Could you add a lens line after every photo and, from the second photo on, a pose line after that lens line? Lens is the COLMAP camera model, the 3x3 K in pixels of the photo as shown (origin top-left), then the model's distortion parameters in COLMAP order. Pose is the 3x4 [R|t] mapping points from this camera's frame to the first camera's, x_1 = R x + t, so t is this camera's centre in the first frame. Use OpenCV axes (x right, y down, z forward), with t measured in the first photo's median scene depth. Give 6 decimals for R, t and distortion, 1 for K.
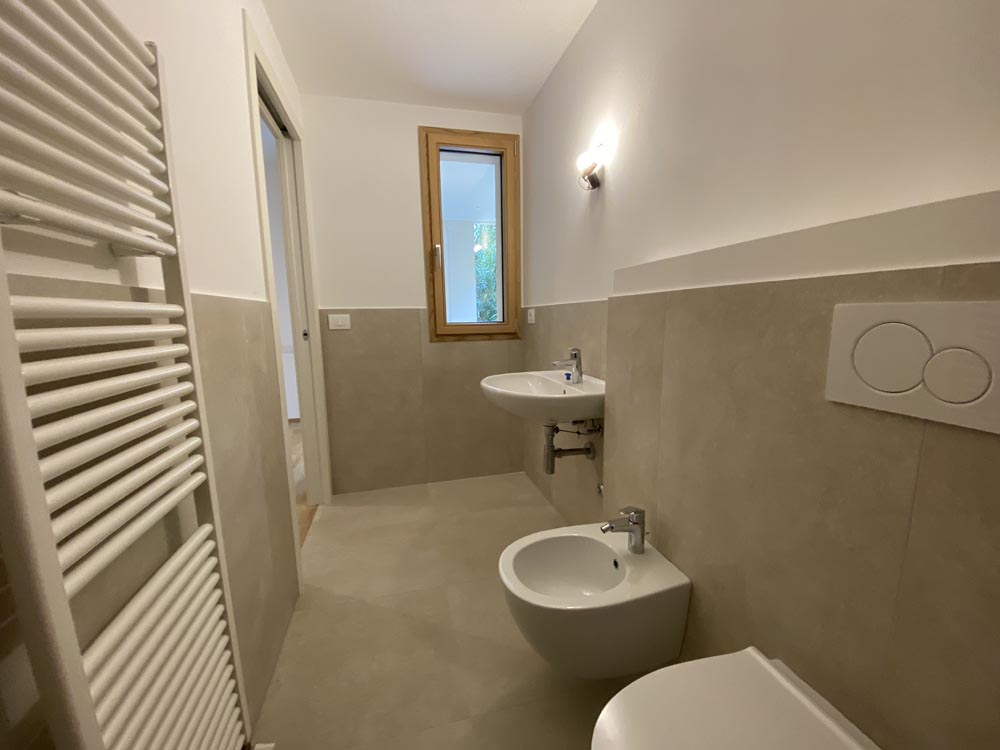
lens RADIAL K [[402.9, 0, 496.6], [0, 402.9, 377.2], [0, 0, 1]] dist [0.023823, -0.021649]
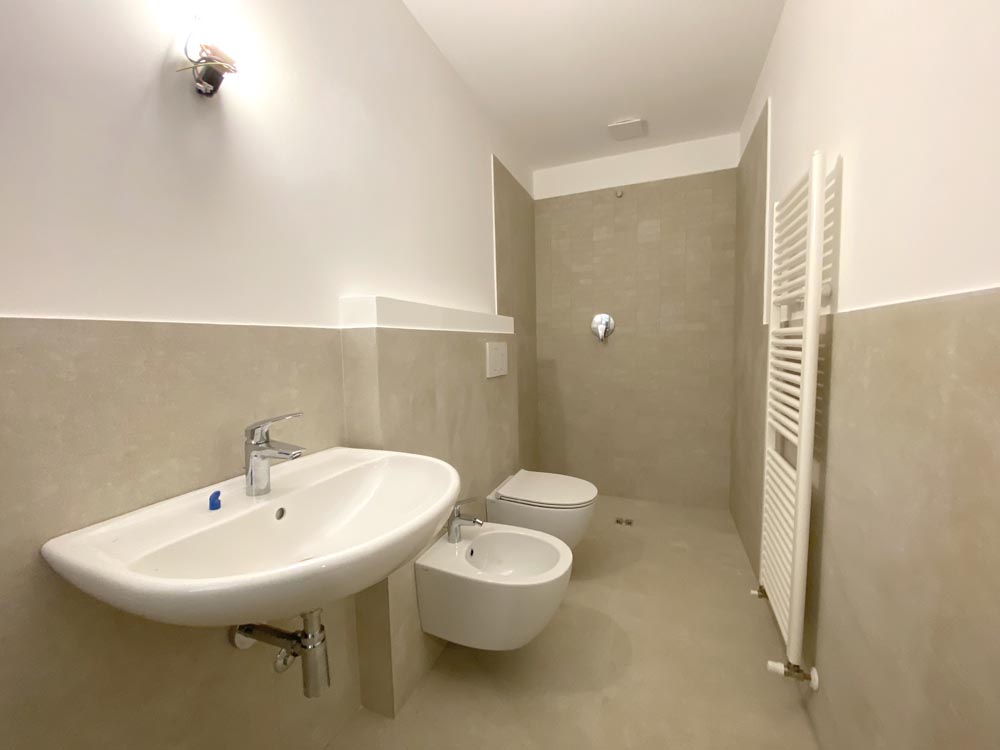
lens RADIAL K [[402.9, 0, 496.6], [0, 402.9, 377.2], [0, 0, 1]] dist [0.023823, -0.021649]
pose [[-0.797712, -0.015594, 0.602837, -0.647636], [0.128218, 0.972422, 0.194822, -0.363265], [-0.589250, 0.232706, -0.773713, 2.383845]]
